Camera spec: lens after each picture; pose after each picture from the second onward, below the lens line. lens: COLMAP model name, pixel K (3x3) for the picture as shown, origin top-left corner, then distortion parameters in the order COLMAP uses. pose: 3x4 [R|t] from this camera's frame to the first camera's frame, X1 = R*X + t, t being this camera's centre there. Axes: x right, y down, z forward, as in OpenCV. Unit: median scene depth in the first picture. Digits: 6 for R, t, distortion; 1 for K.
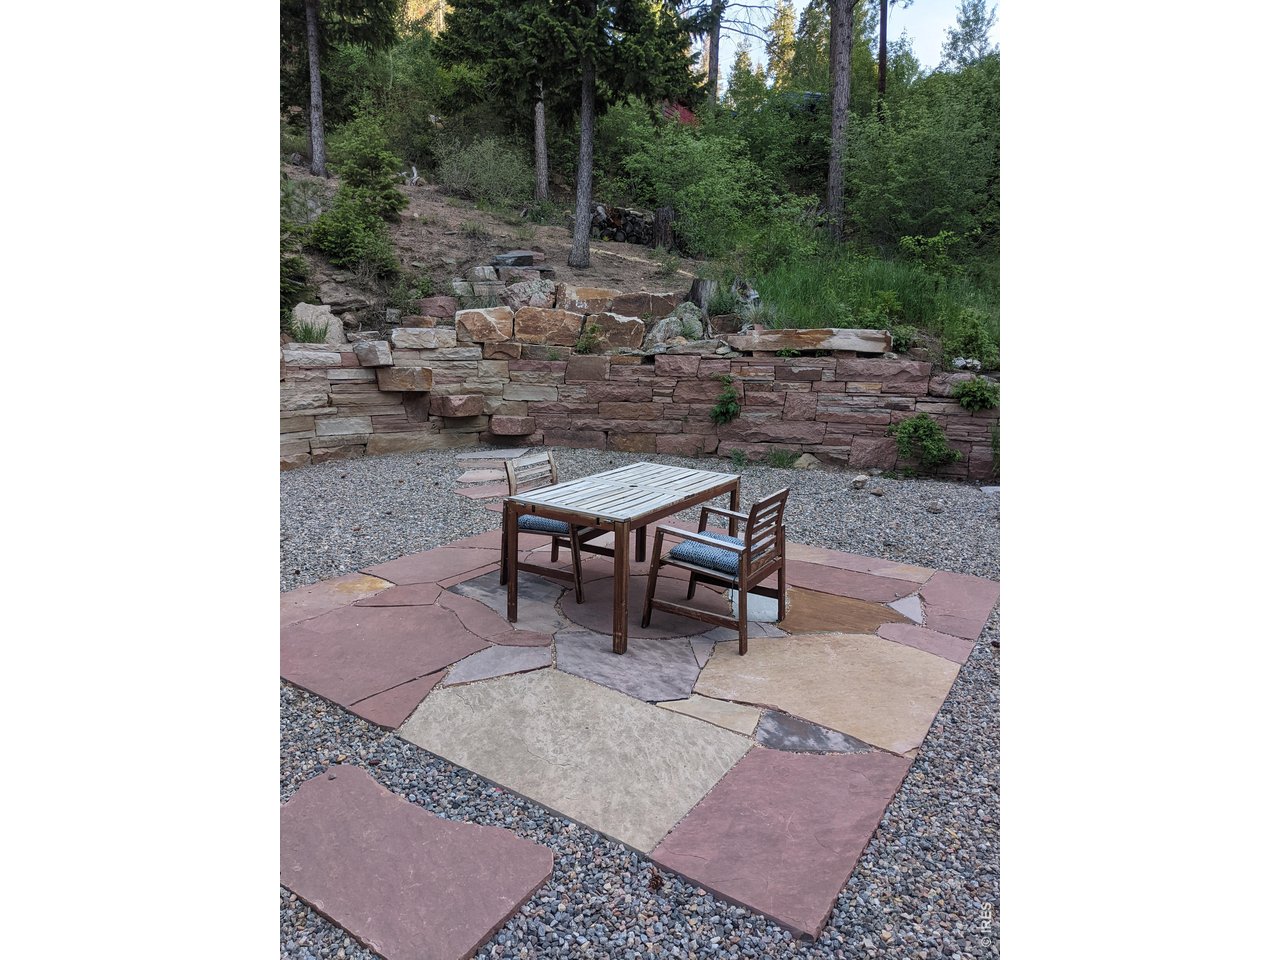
lens RADIAL K [[724.2, 0, 646.4], [0, 724.2, 483.3], [0, 0, 1]] dist [0.046482, -0.001135]
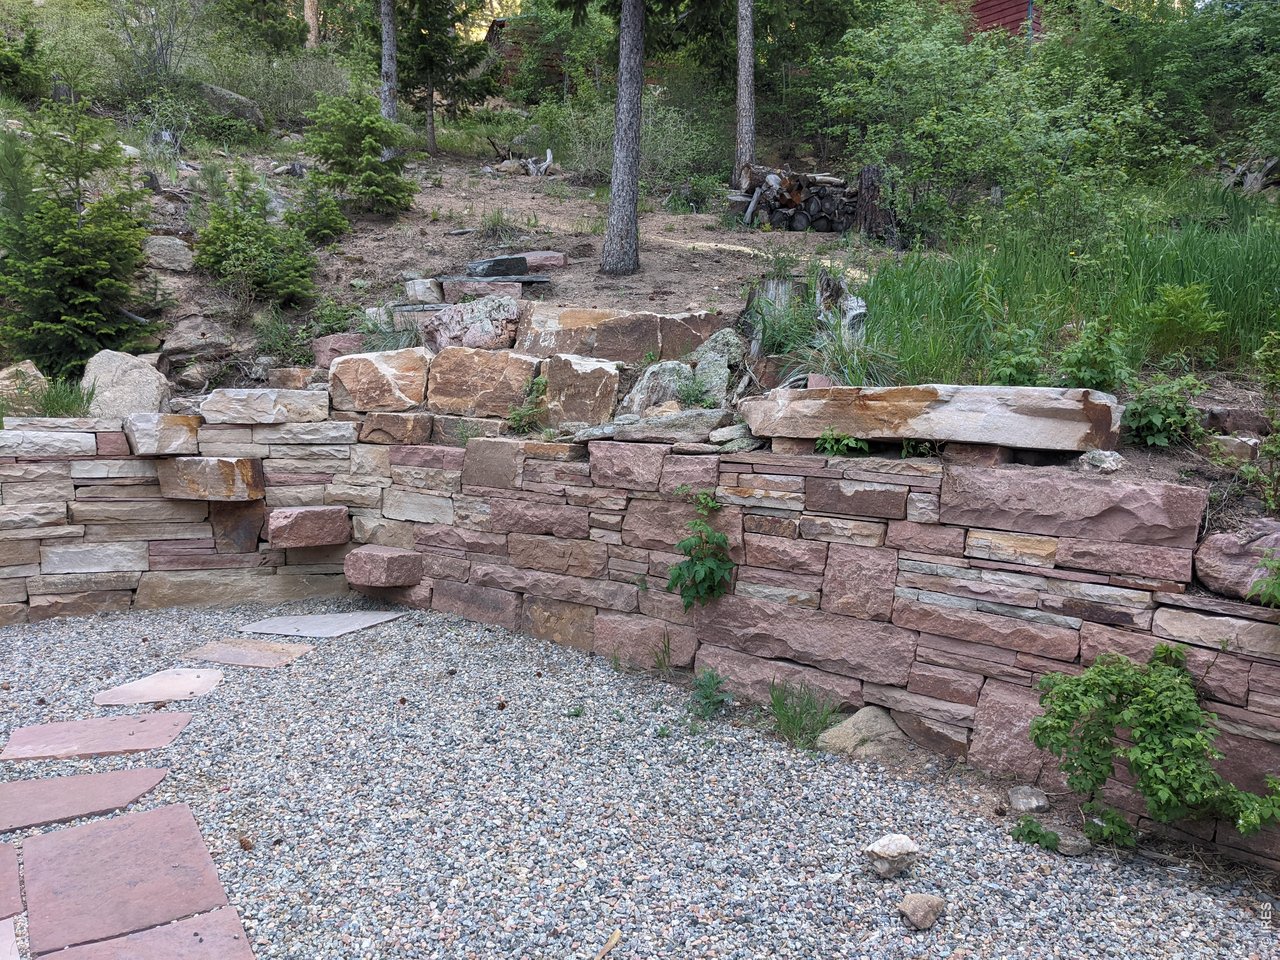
lens RADIAL K [[997.2, 0, 634.1], [0, 997.2, 479.4], [0, 0, 1]] dist [0.036677, -0.023435]
pose [[0.915356, 0.028054, -0.401667, 0.298455], [-0.069350, 0.993647, -0.088640, -0.099079], [0.396628, 0.108993, 0.911486, 0.434893]]
